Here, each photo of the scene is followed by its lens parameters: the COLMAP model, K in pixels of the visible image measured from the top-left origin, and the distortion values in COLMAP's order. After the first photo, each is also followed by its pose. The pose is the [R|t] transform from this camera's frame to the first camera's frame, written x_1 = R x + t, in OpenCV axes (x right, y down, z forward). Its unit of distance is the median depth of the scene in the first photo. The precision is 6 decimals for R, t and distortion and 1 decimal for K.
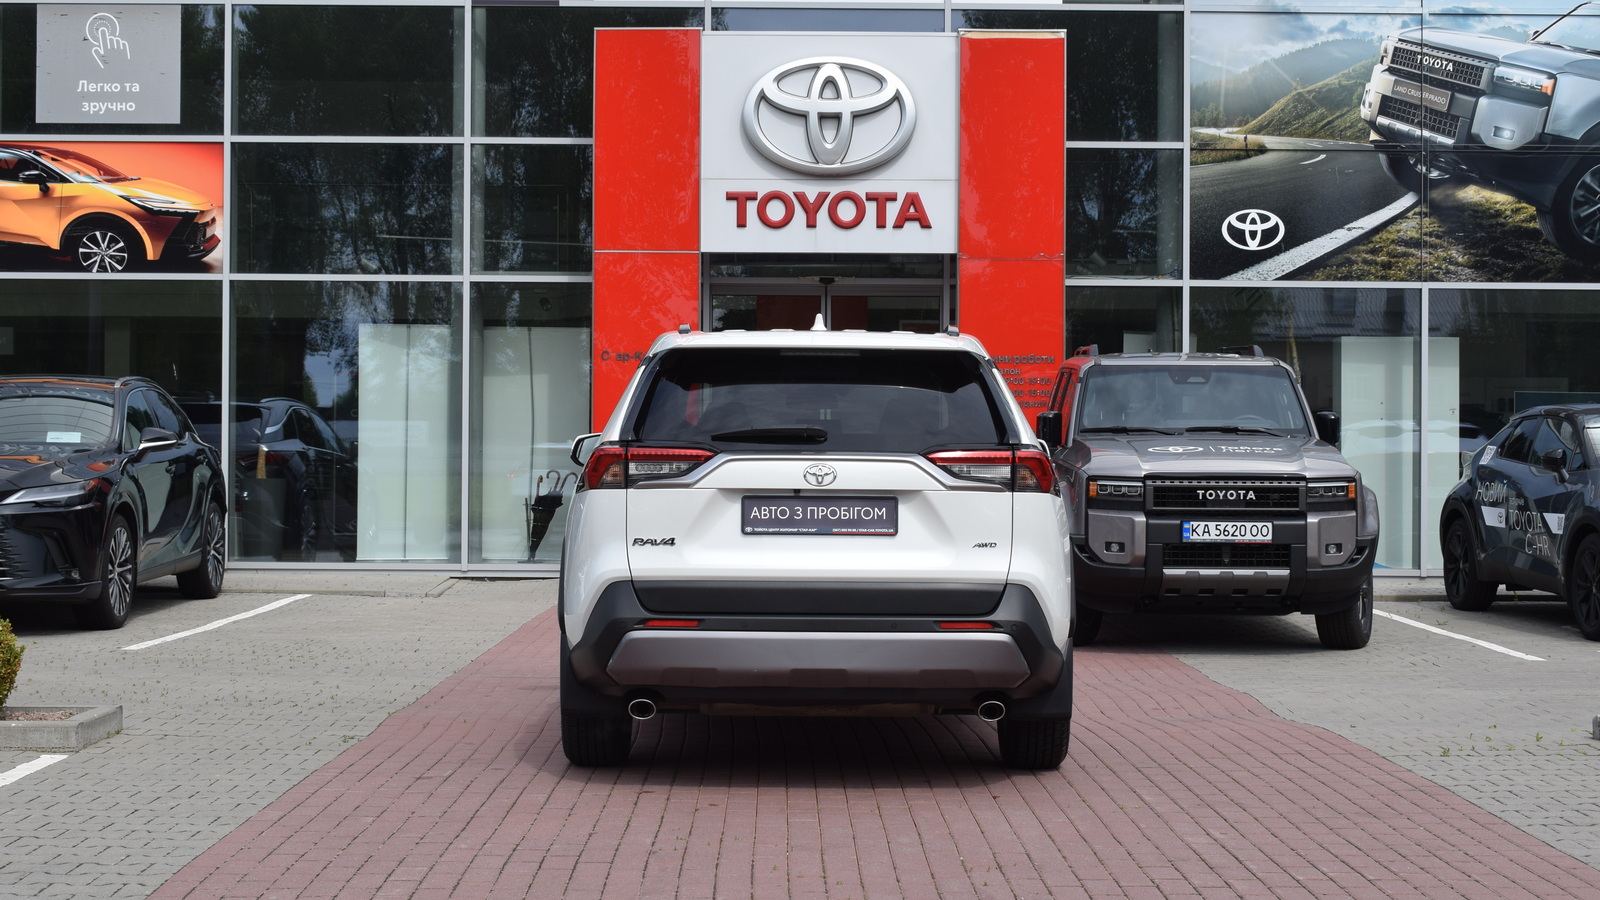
lens RADIAL K [[2430.5, 0, 800.0], [0, 2430.5, 450.0], [0, 0, 1]] dist [-0.006015, -0.011523]
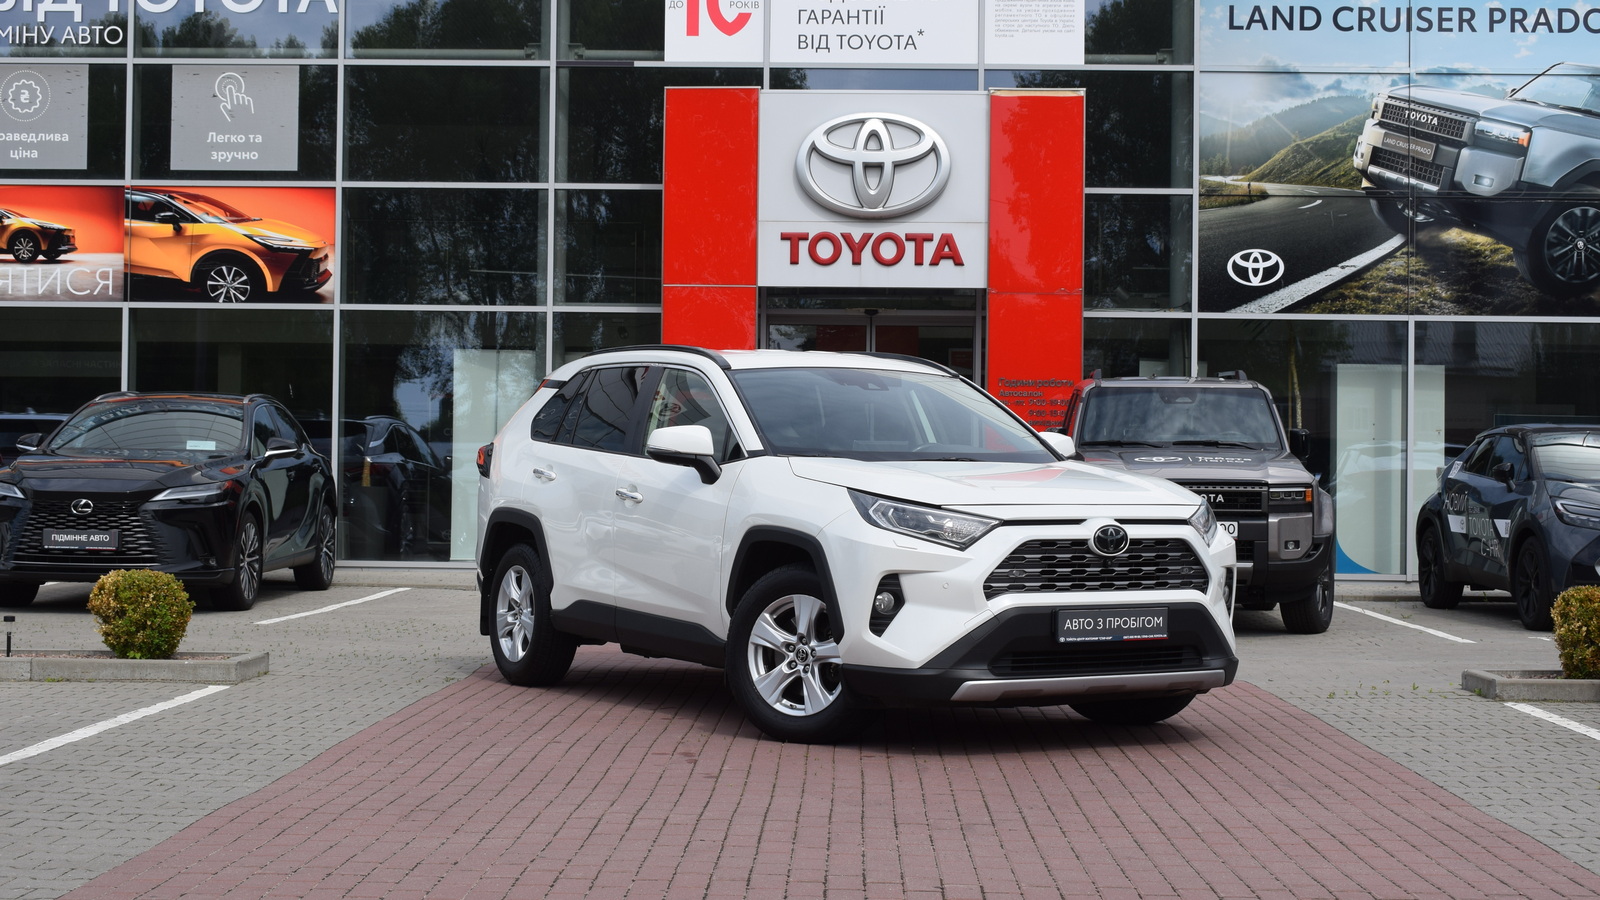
lens RADIAL K [[2430.5, 0, 800.0], [0, 2430.5, 450.0], [0, 0, 1]] dist [-0.006015, -0.011523]
pose [[0.999383, 0.005363, -0.034721, 0.017439], [-0.005793, 0.999907, -0.012308, 0.007608], [0.034652, 0.012501, 0.999321, -0.115920]]
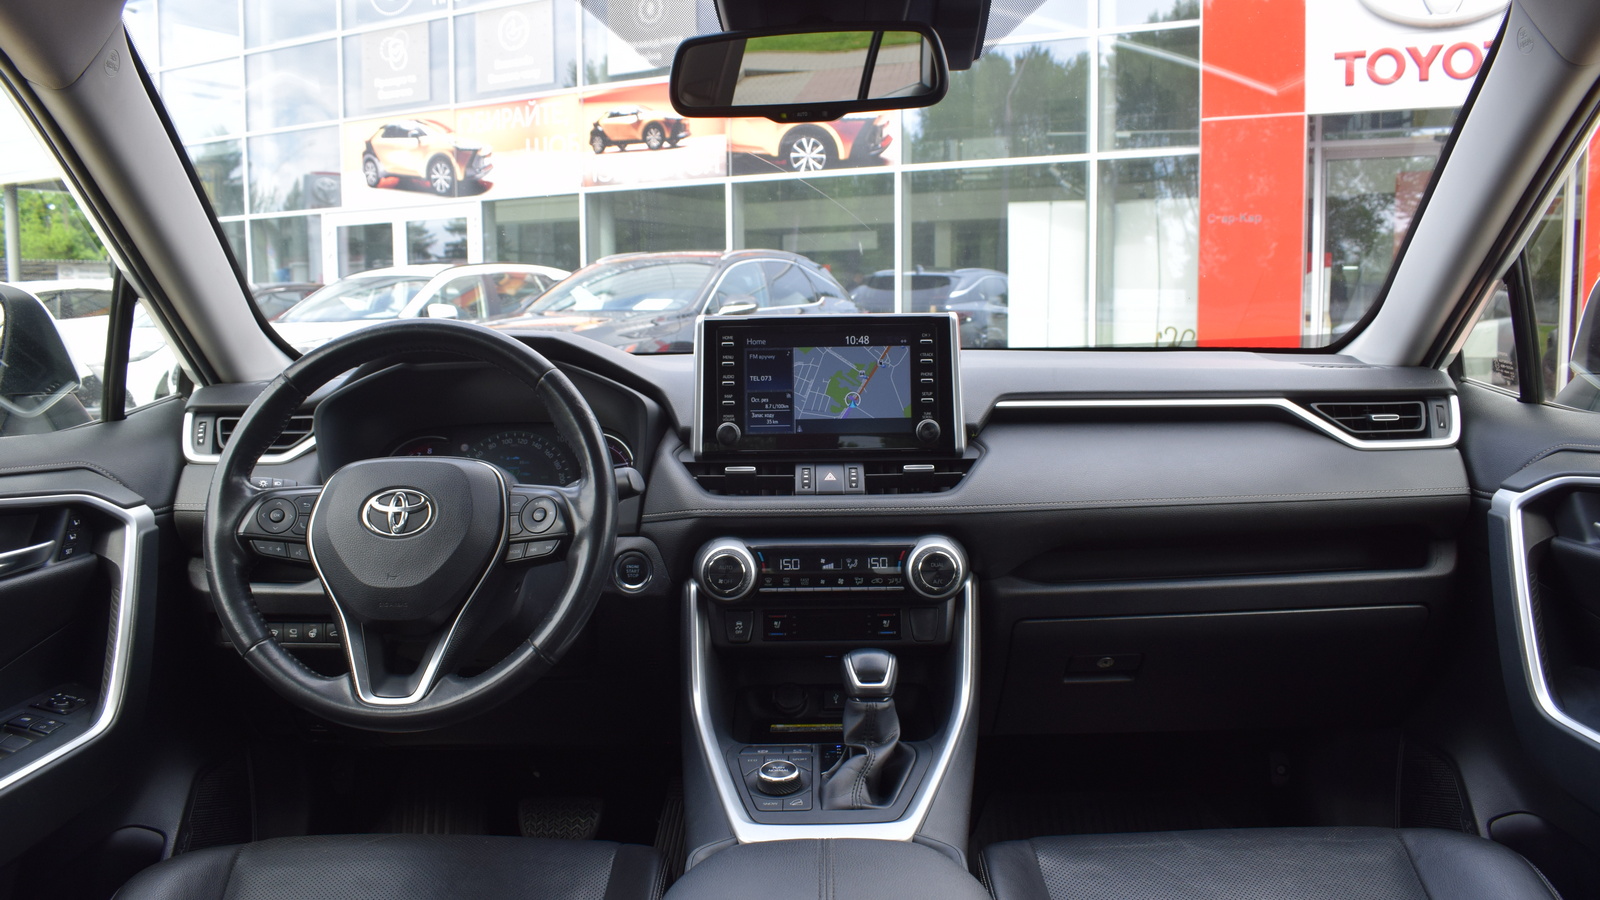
lens RADIAL K [[1248.3, 0, 800.0], [0, 1248.3, 450.0], [0, 0, 1]] dist [-0.089626, 0.005727]
pose [[0.879454, 0.038925, -0.474389, 0.020028], [0.016816, 0.993488, 0.112693, -0.002492], [0.475686, -0.107086, 0.873072, 0.422347]]
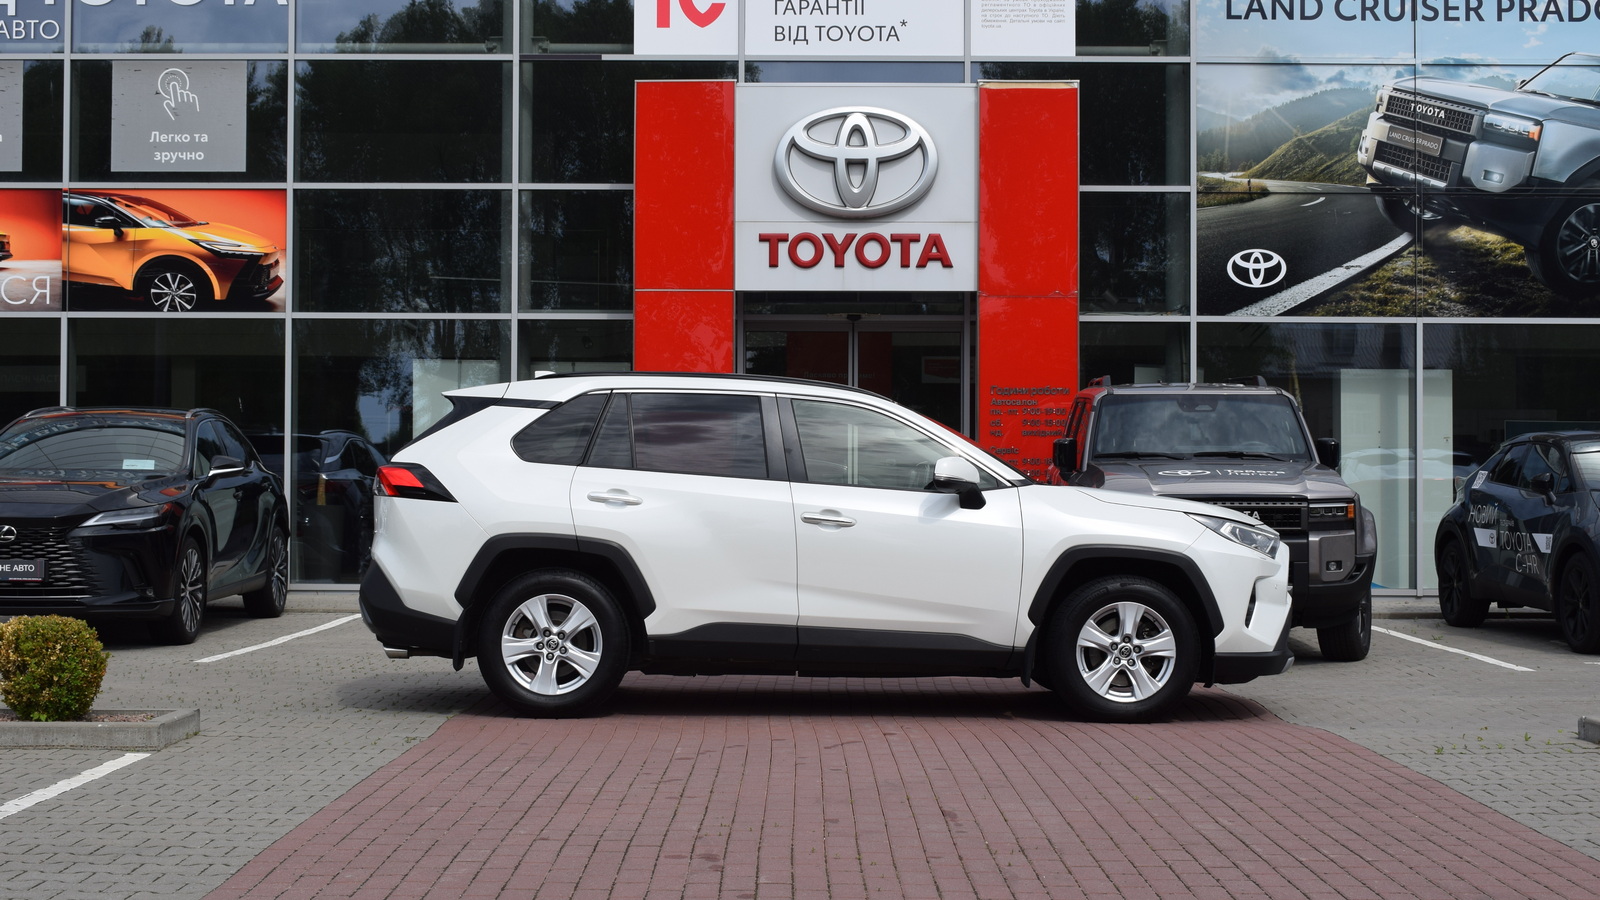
lens RADIAL K [[2315.5, 0, 800.0], [0, 2315.5, 450.0], [0, 0, 1]] dist [-0.015815, -0.005628]
pose [[0.999938, -0.002070, -0.010968, -0.001526], [0.001901, 0.999880, -0.015351, 0.003590], [0.010999, 0.015329, 0.999822, -0.008749]]
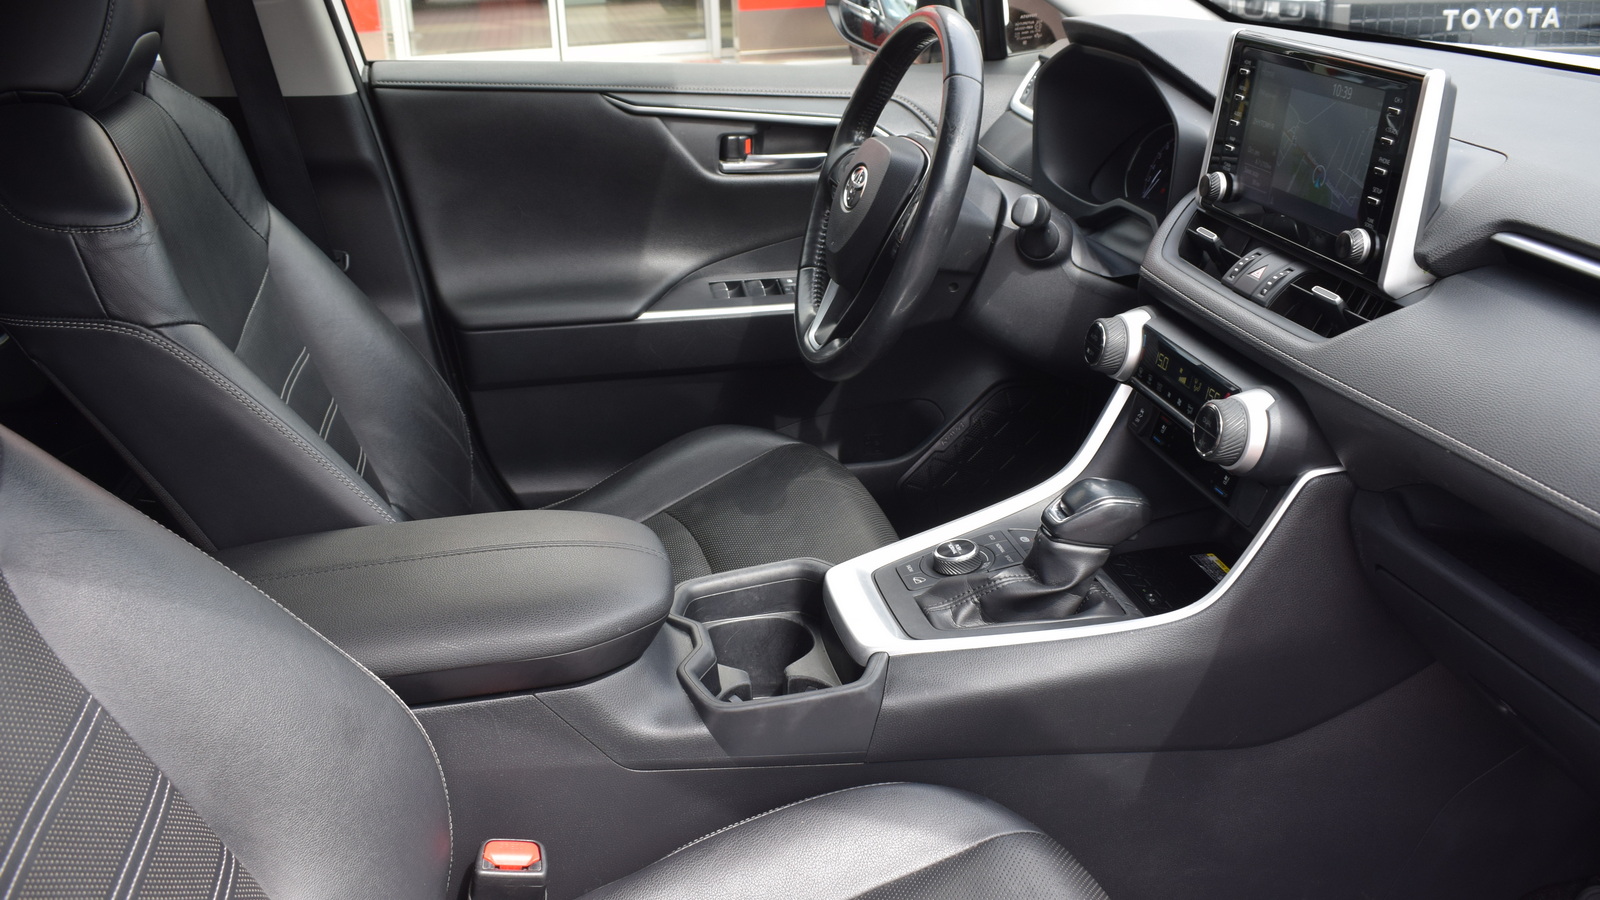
lens RADIAL K [[1490.7, 0, 800.0], [0, 1490.7, 450.0], [0, 0, 1]] dist [-0.065901, -0.000959]
pose [[-0.268211, 0.359092, -0.893933, 0.051318], [0.020343, 0.929836, 0.367411, -0.009244], [0.963145, 0.080358, -0.256697, 0.482784]]
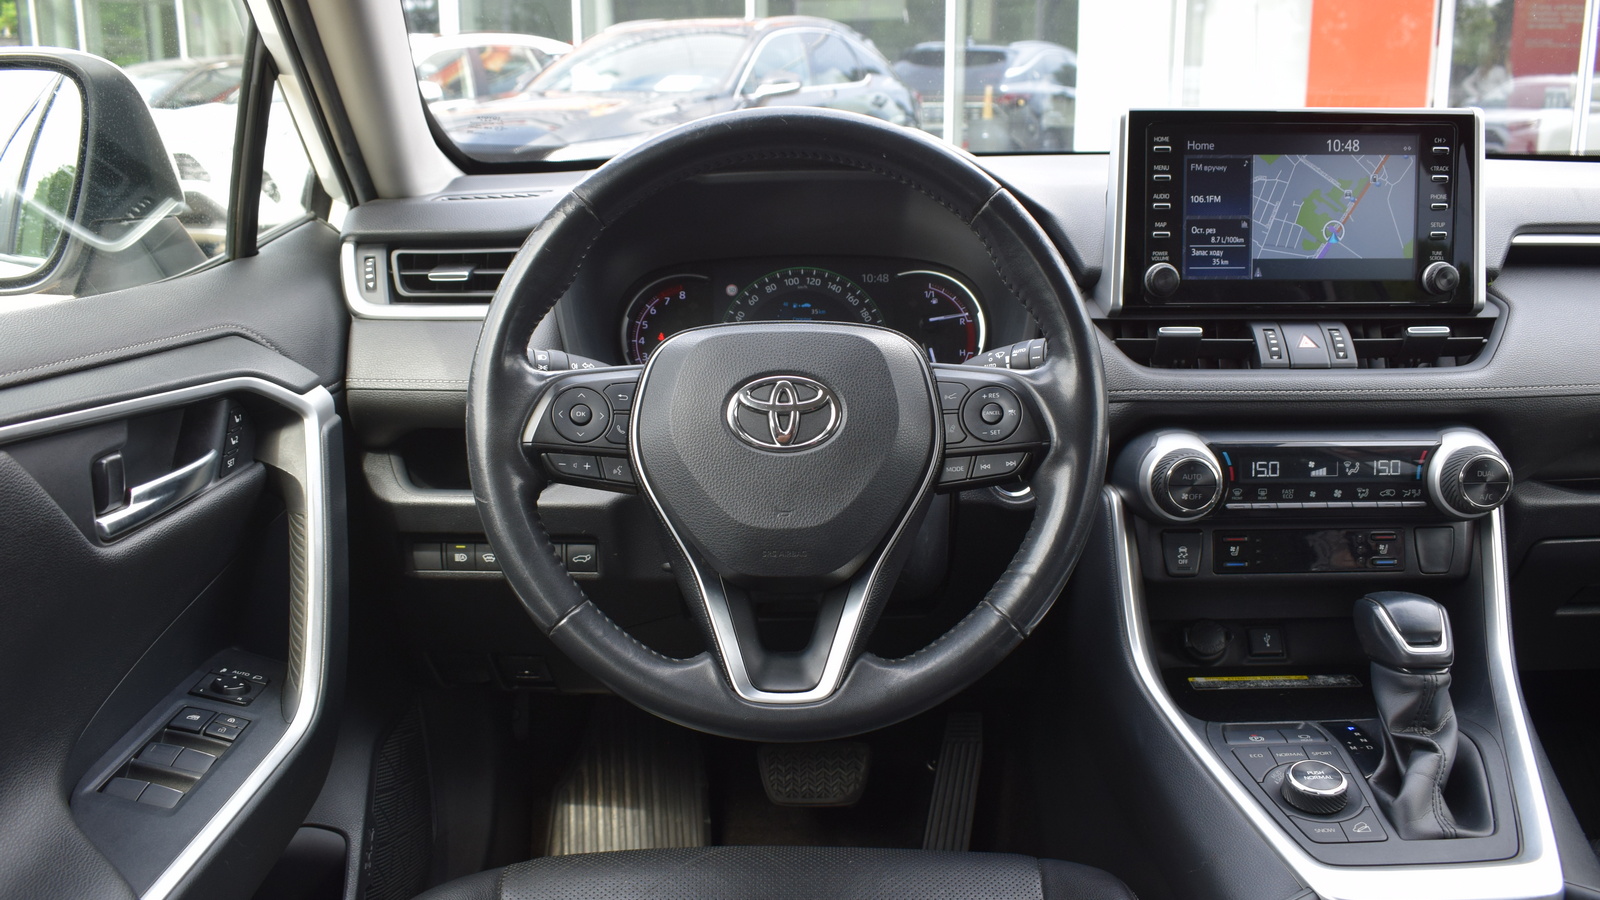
lens RADIAL K [[1384.4, 0, 800.0], [0, 1384.4, 450.0], [0, 0, 1]] dist [-0.086430, 0.001069]
pose [[0.882837, 0.108141, -0.457060, -0.004390], [0.013410, 0.966932, 0.254680, -0.003005], [0.469488, -0.230970, 0.852194, 0.427718]]
